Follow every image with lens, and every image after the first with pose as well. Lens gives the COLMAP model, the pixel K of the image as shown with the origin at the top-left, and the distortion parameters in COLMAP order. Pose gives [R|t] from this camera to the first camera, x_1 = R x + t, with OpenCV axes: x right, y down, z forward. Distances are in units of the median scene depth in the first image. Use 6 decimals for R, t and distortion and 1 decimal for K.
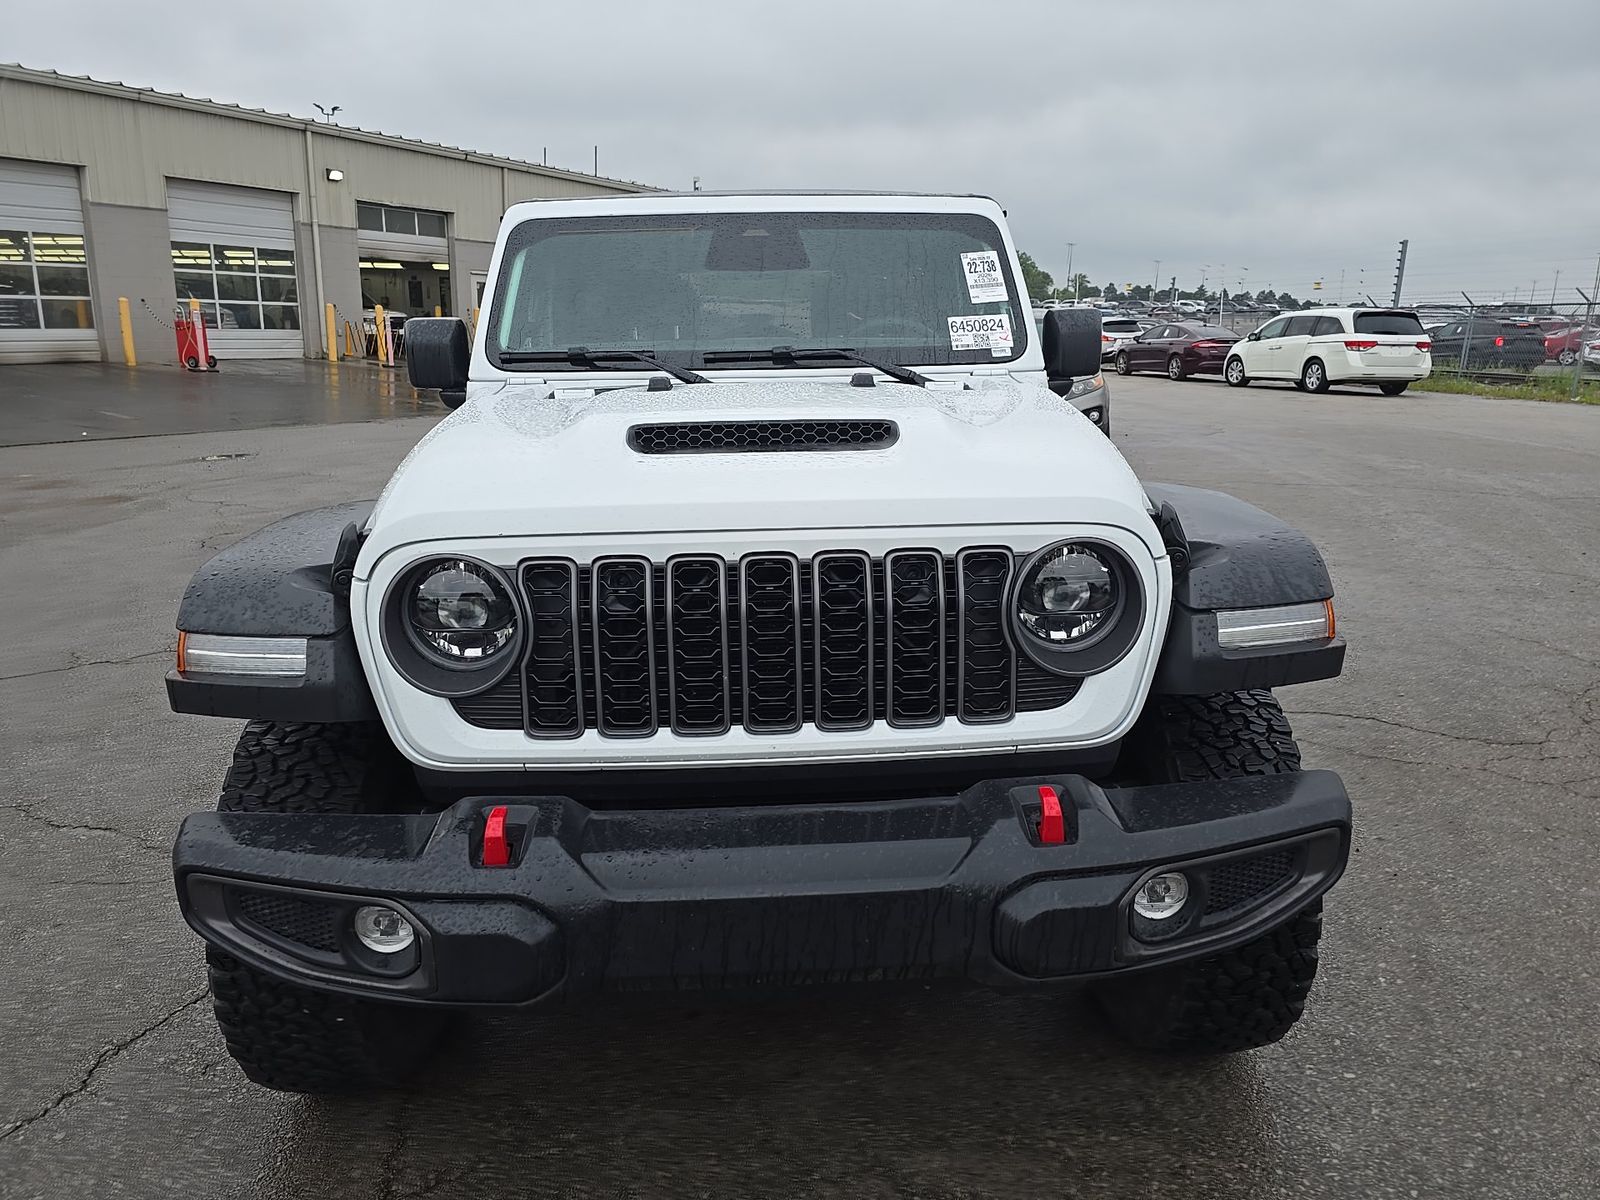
lens RADIAL K [[1083.8, 0, 810.5], [0, 1083.8, 585.3], [0, 0, 1]] dist [0.009057, -0.001675]
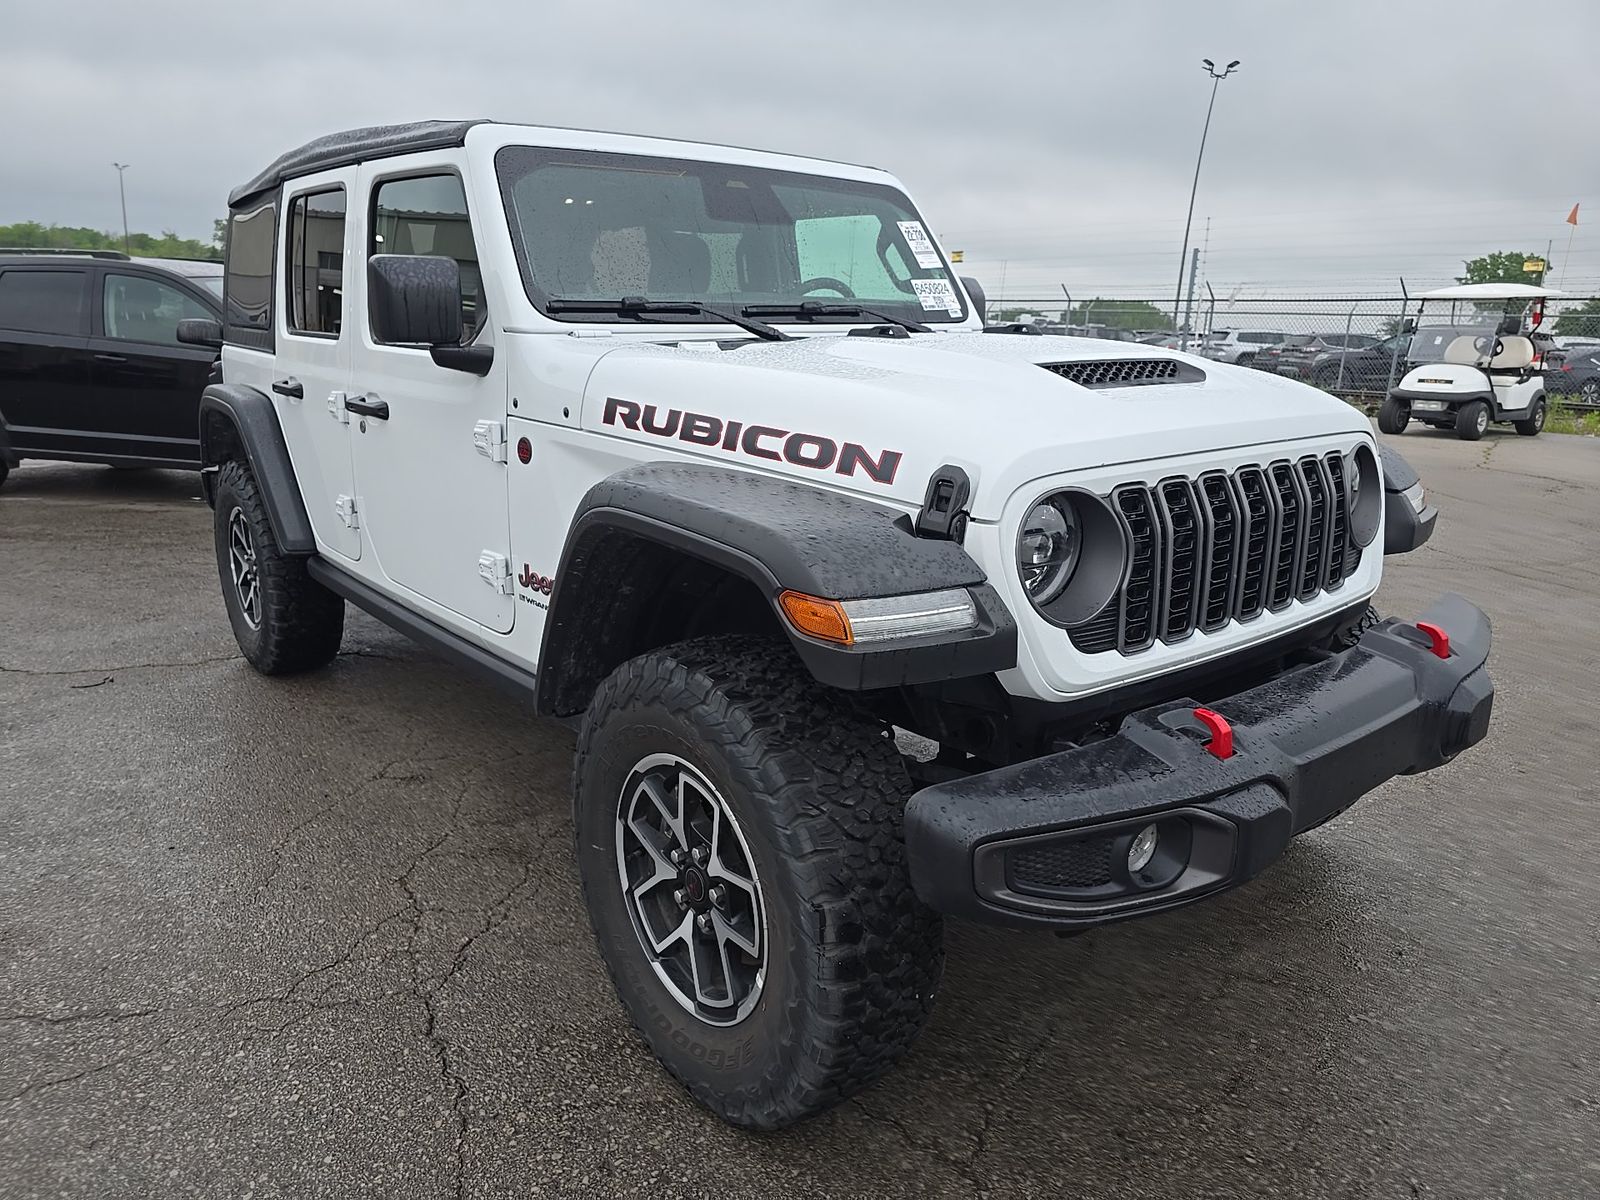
lens RADIAL K [[1107.1, 0, 800.0], [0, 1107.1, 600.0], [0, 0, 1]] dist [0.001827, -0.003141]
pose [[0.803842, -0.127381, 0.581044, -0.676380], [0.115240, 0.991645, 0.057968, -0.007486], [-0.583573, 0.020362, 0.811805, 0.182107]]
